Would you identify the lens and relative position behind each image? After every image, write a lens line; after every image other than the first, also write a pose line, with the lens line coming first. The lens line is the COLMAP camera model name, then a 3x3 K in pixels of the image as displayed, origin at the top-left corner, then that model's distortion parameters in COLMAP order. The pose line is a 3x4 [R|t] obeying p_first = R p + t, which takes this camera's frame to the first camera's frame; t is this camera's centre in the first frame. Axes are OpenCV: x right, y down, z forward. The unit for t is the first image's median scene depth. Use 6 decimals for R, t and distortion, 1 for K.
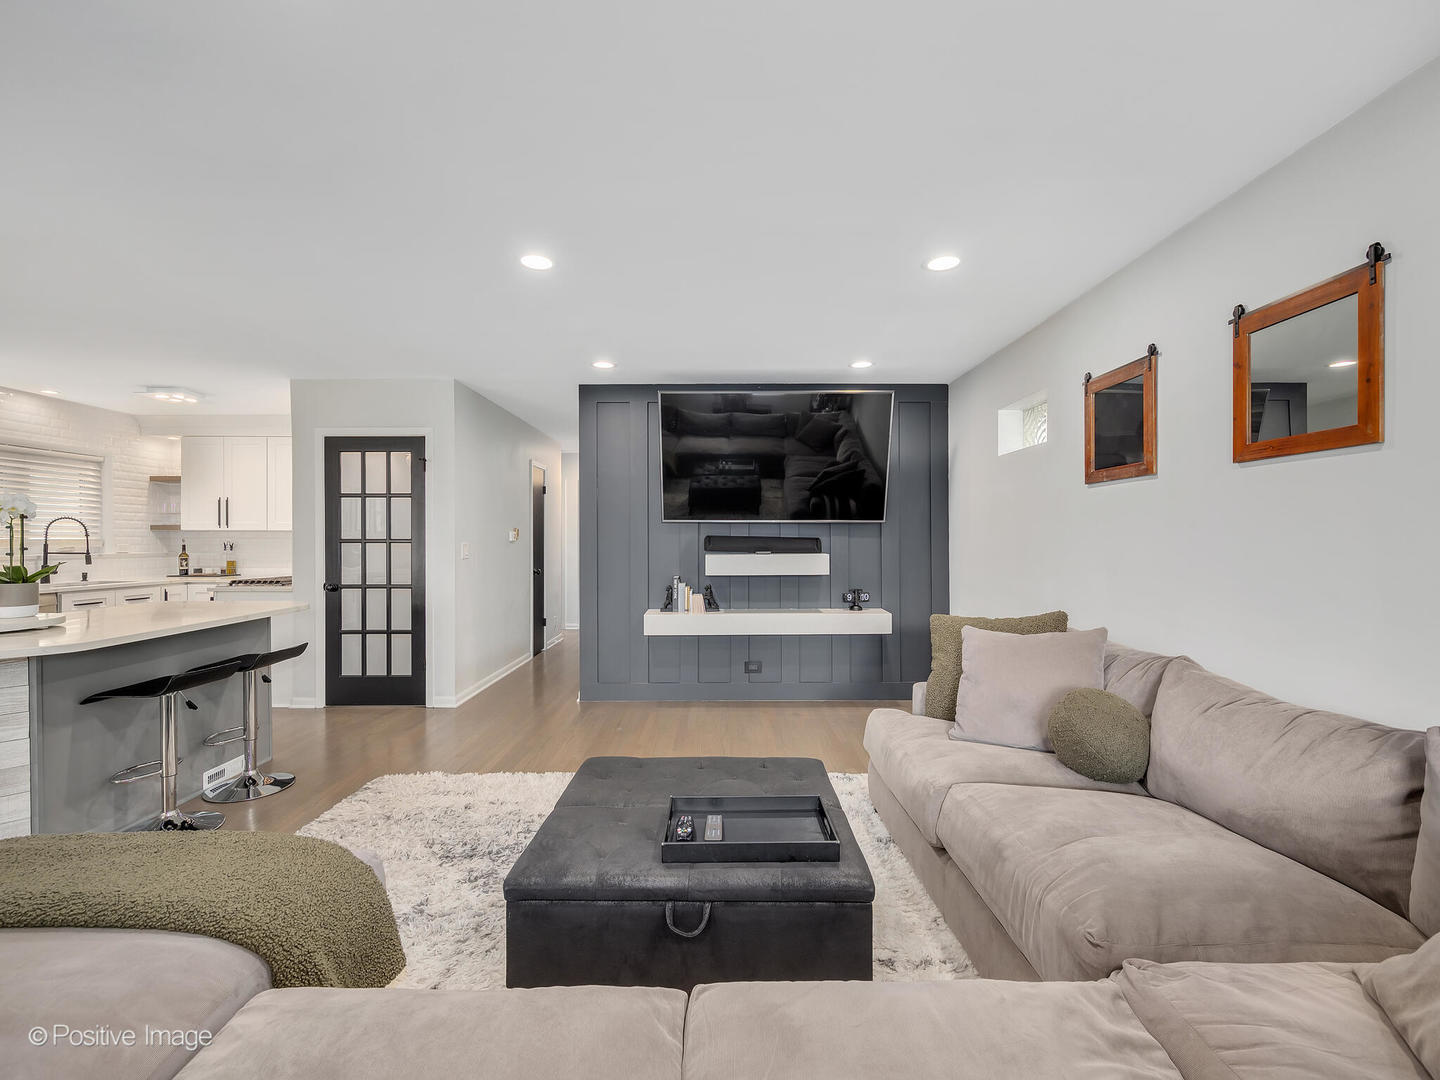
lens RADIAL K [[641.1, 0, 724.2], [0, 641.1, 540.3], [0, 0, 1]] dist [0.001332, 0.001029]
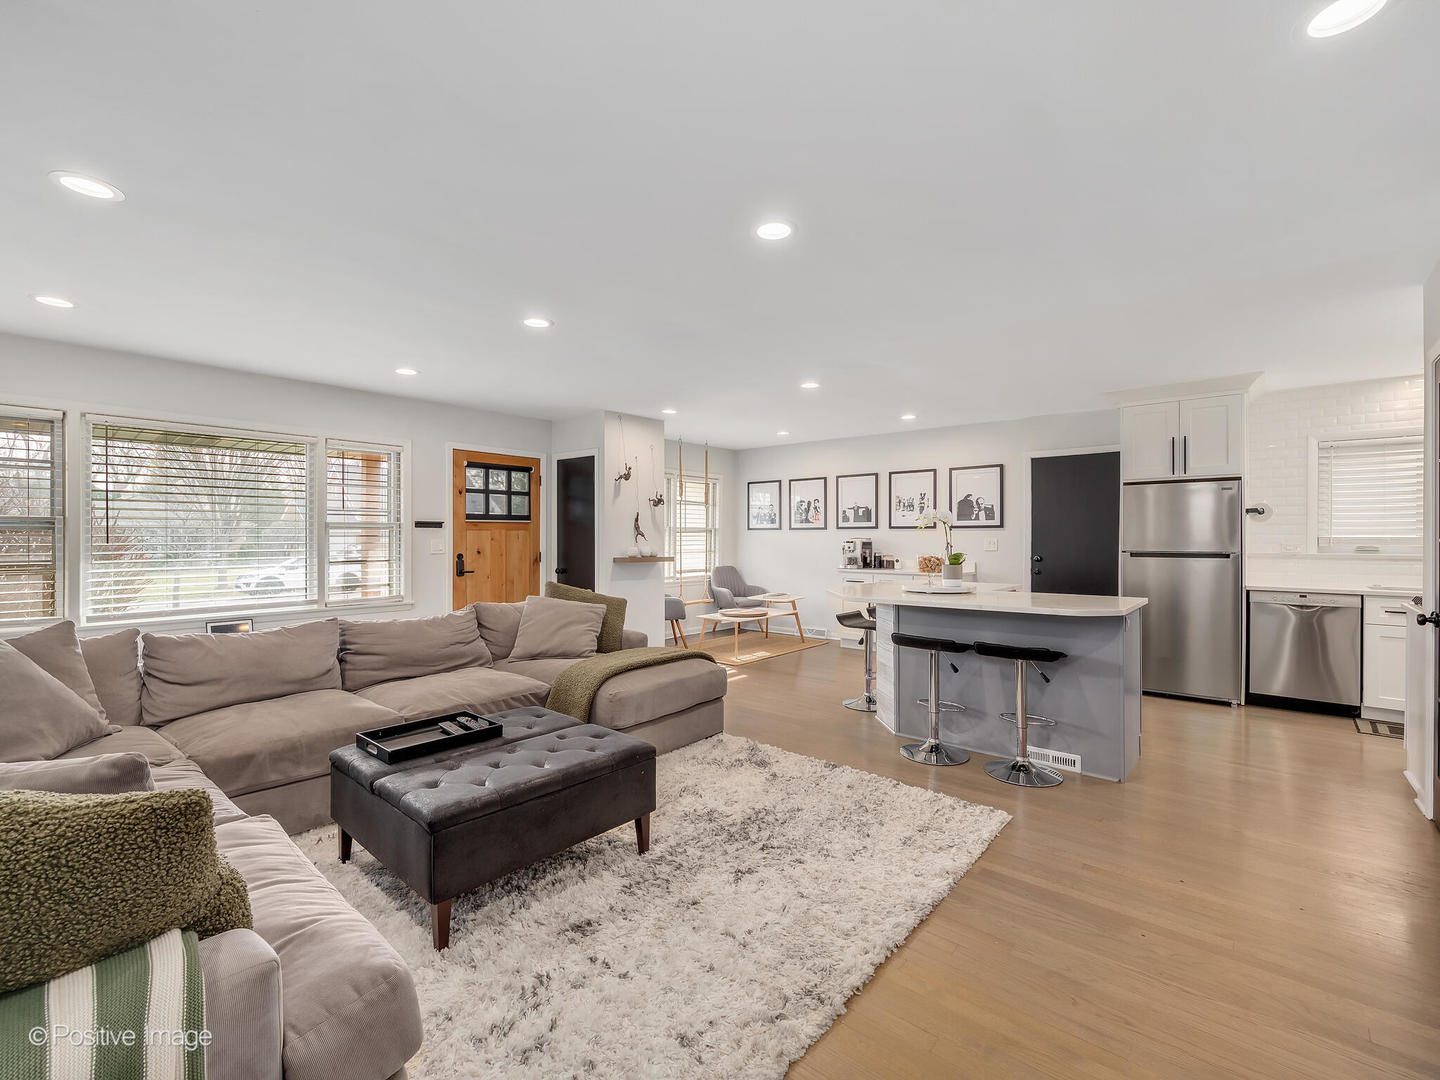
lens RADIAL K [[641.1, 0, 724.2], [0, 641.1, 540.3], [0, 0, 1]] dist [0.001332, 0.001029]
pose [[-0.651007, 0.006773, -0.759042, 0.260894], [0.000019, 0.999960, 0.008907, -0.005610], [0.759072, 0.005785, -0.650981, 0.893044]]
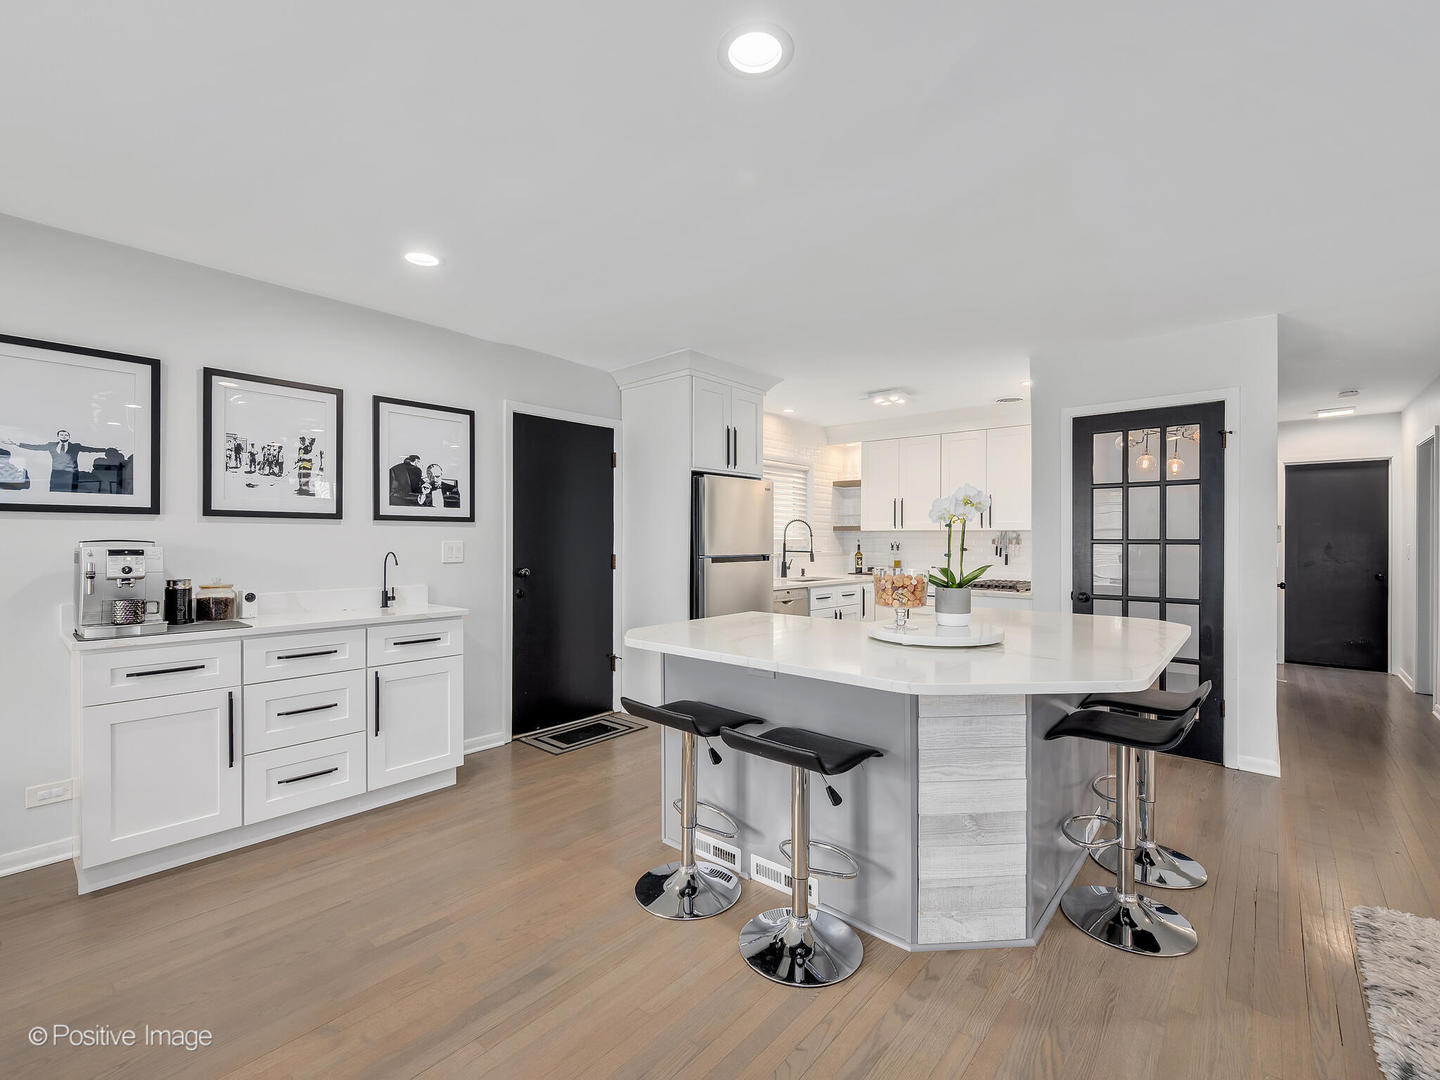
lens RADIAL K [[641.1, 0, 724.2], [0, 641.1, 540.3], [0, 0, 1]] dist [0.001332, 0.001029]
pose [[0.761143, 0.002821, -0.648578, -0.415821], [-0.003648, 0.999993, 0.000070, 0.000903], [0.648574, 0.002313, 0.761148, 0.059362]]
